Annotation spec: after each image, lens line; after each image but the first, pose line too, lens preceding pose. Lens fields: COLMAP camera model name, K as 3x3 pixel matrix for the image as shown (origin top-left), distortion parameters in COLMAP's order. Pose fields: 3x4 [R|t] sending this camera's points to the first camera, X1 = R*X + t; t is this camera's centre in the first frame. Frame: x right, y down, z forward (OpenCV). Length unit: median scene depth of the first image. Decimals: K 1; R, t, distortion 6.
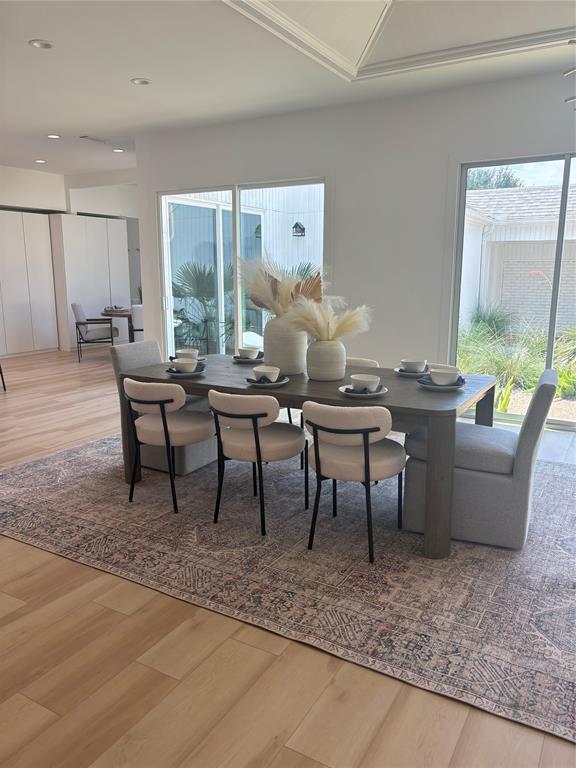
lens RADIAL K [[589.0, 0, 288.4], [0, 589.0, 382.5], [0, 0, 1]] dist [0.015534, -0.002905]
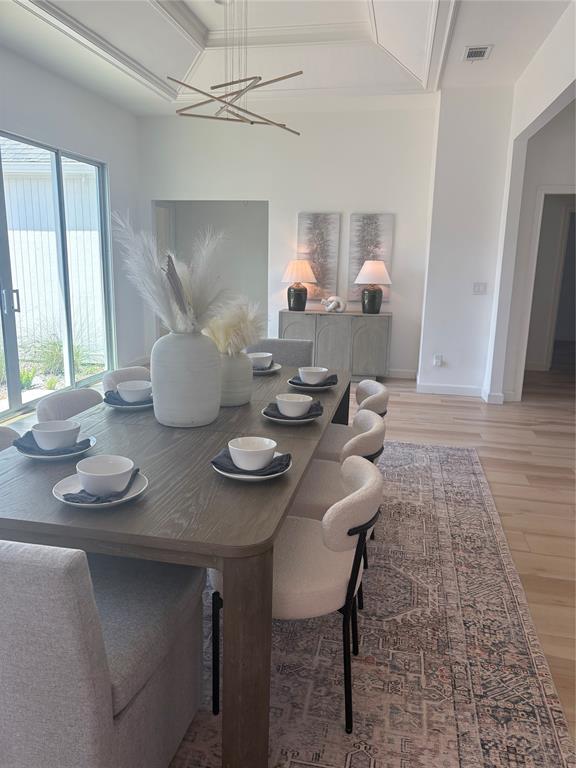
lens RADIAL K [[589.0, 0, 287.6], [0, 589.0, 384.1], [0, 0, 1]] dist [0.015534, -0.002905]
pose [[-0.334843, -0.209747, 0.918633, -0.873405], [0.159256, 0.948288, 0.274567, -0.297677], [-0.928718, 0.238235, -0.284124, 1.512769]]
